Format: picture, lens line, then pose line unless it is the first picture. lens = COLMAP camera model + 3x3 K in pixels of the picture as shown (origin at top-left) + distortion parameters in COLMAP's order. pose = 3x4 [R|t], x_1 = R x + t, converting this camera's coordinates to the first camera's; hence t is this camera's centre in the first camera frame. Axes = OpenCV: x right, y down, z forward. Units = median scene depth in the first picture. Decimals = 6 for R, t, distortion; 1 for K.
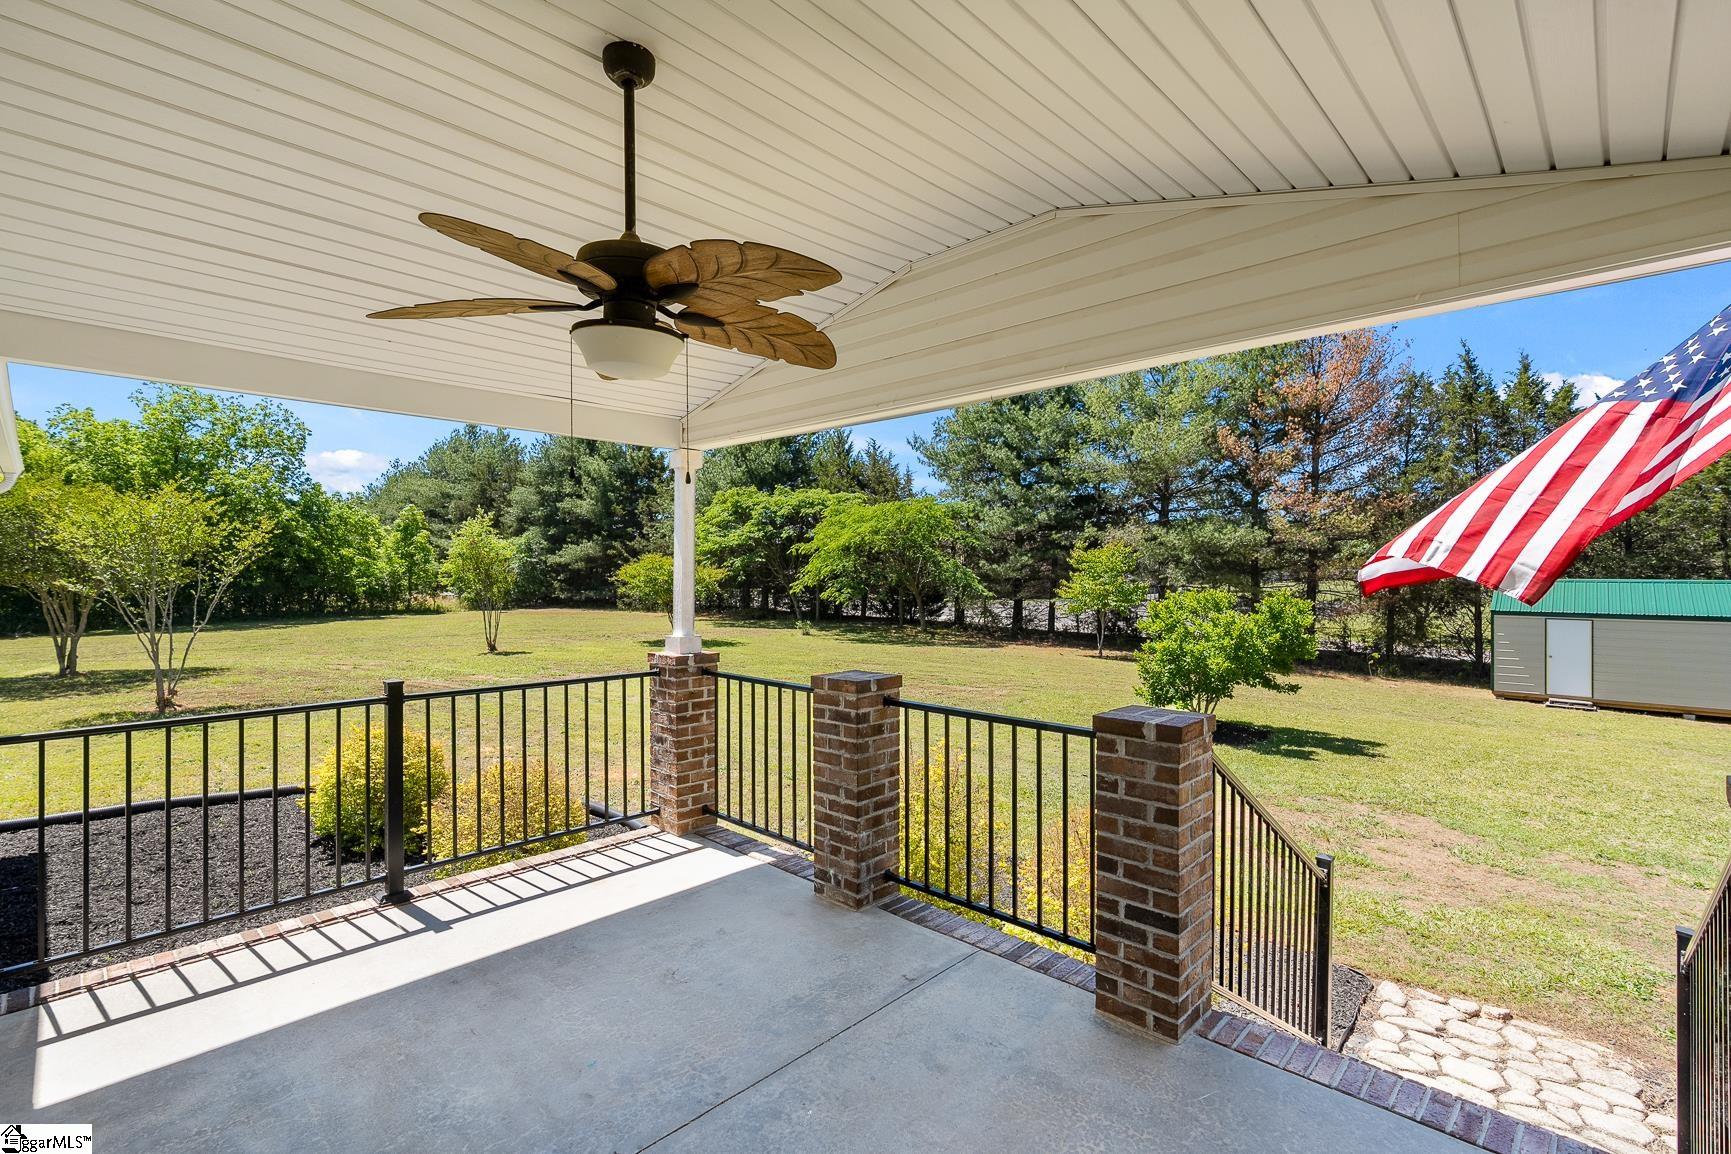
lens RADIAL K [[779.2, 0, 860.5], [0, 779.2, 575.4], [0, 0, 1]] dist [0.000412, -0.000135]
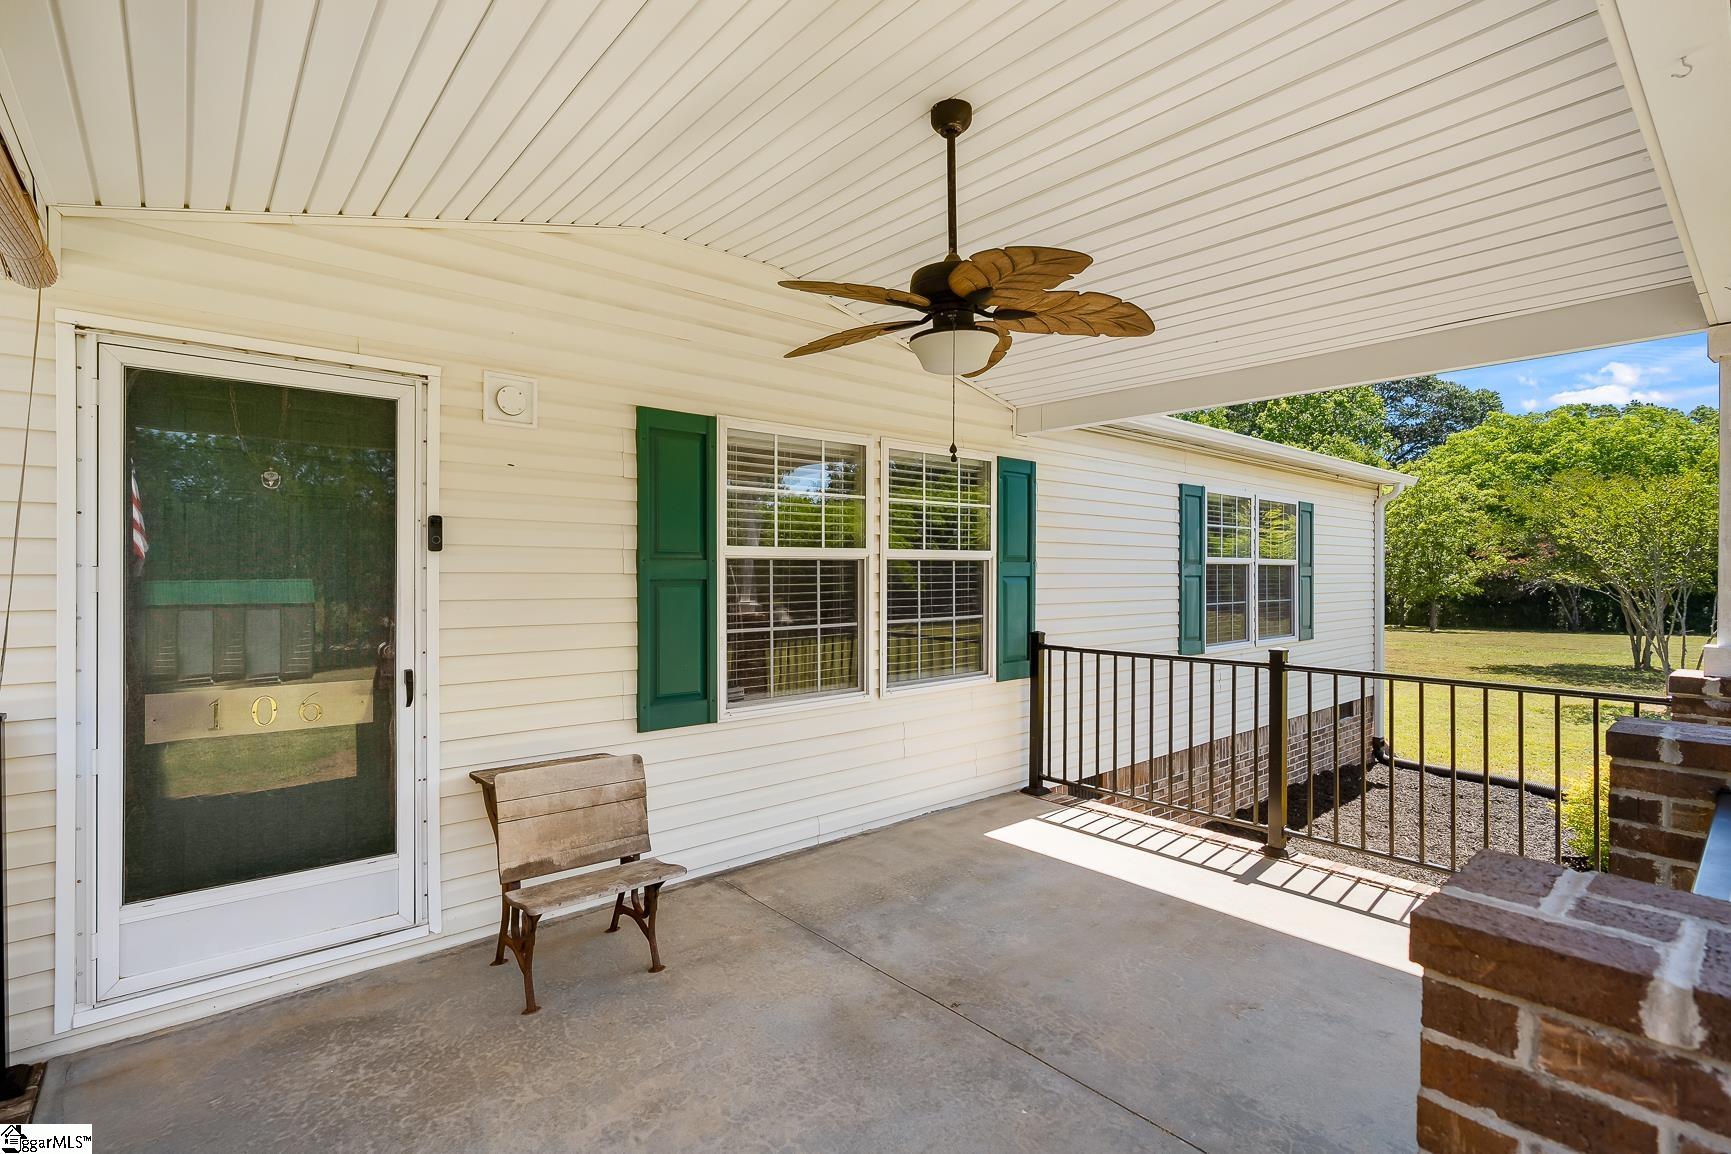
lens RADIAL K [[779.2, 0, 860.5], [0, 779.2, 575.4], [0, 0, 1]] dist [0.000412, -0.000135]
pose [[-0.082045, 0.005310, -0.996615, 0.550832], [0.000804, 0.999986, 0.005262, 0.030167], [0.996628, -0.000370, -0.082048, 0.558777]]
